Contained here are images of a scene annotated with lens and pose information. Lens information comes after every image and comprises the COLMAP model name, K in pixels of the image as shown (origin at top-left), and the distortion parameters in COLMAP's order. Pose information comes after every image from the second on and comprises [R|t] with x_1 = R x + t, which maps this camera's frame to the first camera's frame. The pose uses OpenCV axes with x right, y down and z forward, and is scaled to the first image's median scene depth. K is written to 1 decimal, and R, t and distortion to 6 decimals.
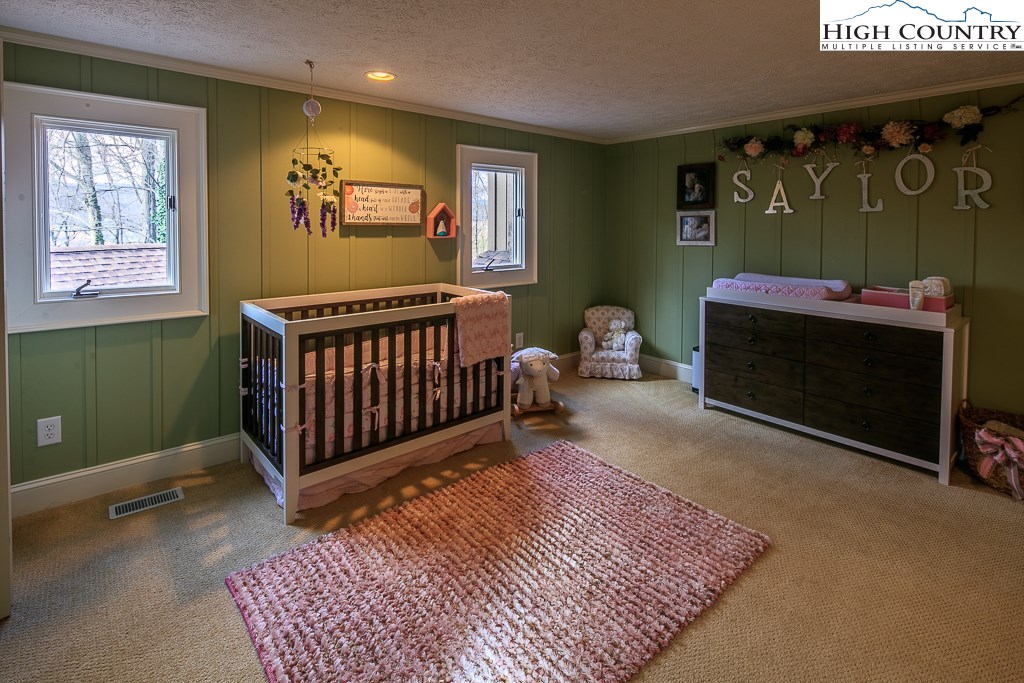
lens RADIAL K [[508.9, 0, 510.3], [0, 508.9, 230.6], [0, 0, 1]] dist [0.004084, -0.003987]
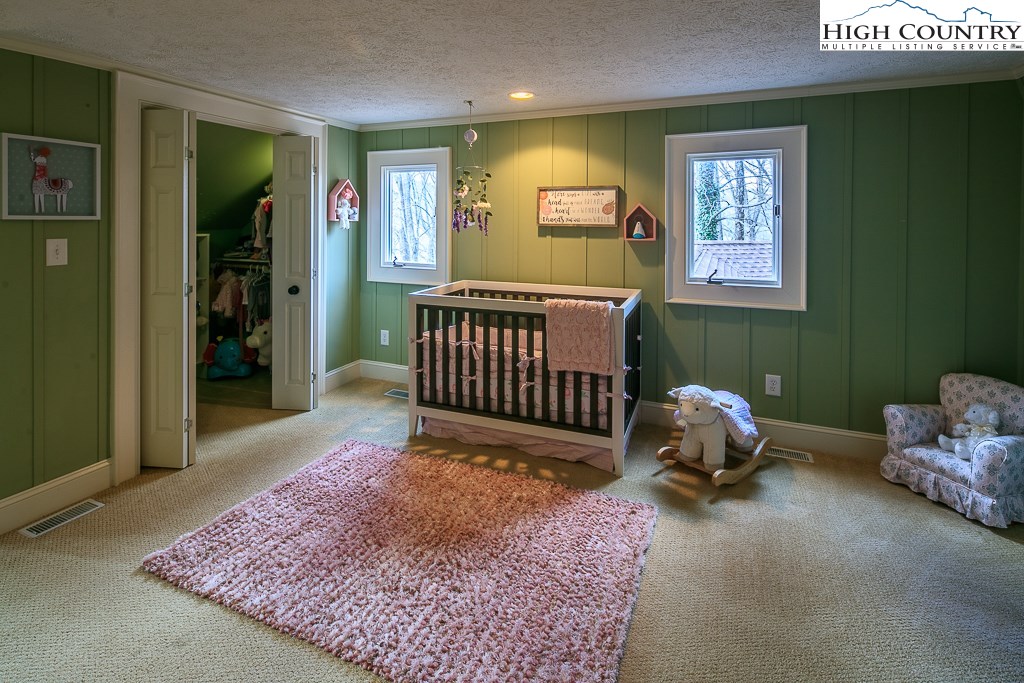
lens RADIAL K [[508.9, 0, 490.8], [0, 508.9, 216.1], [0, 0, 1]] dist [0.004084, -0.003987]
pose [[0.418764, -0.010747, -0.908032, 0.659882], [-0.013003, 0.999756, -0.017829, -0.011039], [0.908002, 0.019273, 0.418522, 0.410329]]
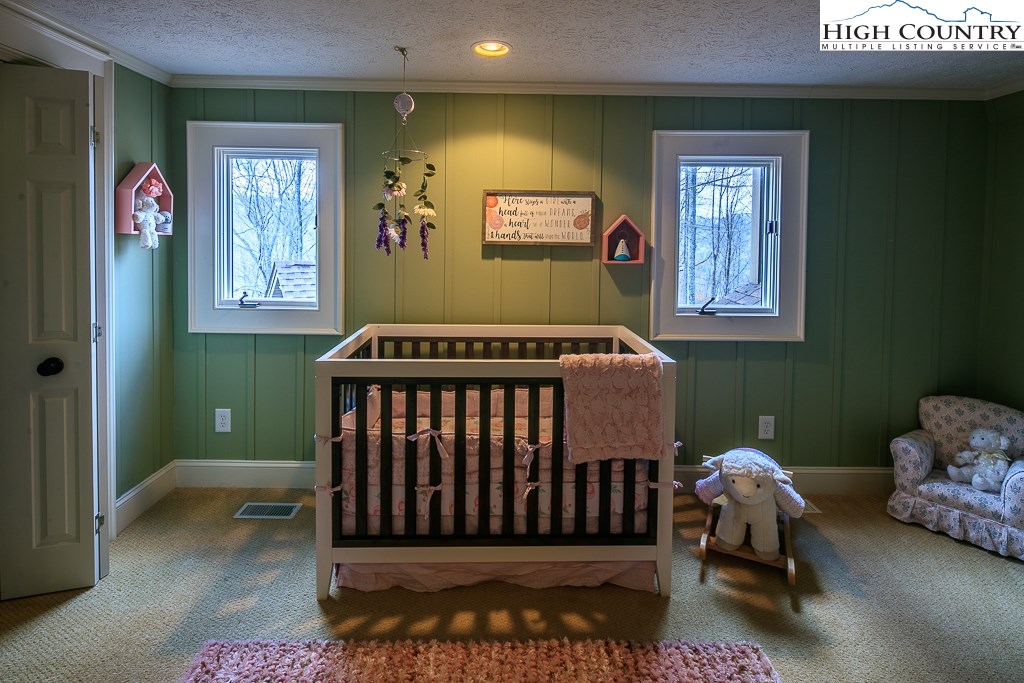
lens RADIAL K [[508.9, 0, 501.6], [0, 508.9, 250.3], [0, 0, 1]] dist [0.004084, -0.003987]
pose [[0.760248, 0.017322, -0.649402, 0.225971], [-0.015933, 0.999841, 0.008016, -0.007909], [0.649438, 0.004253, 0.760403, 0.381165]]
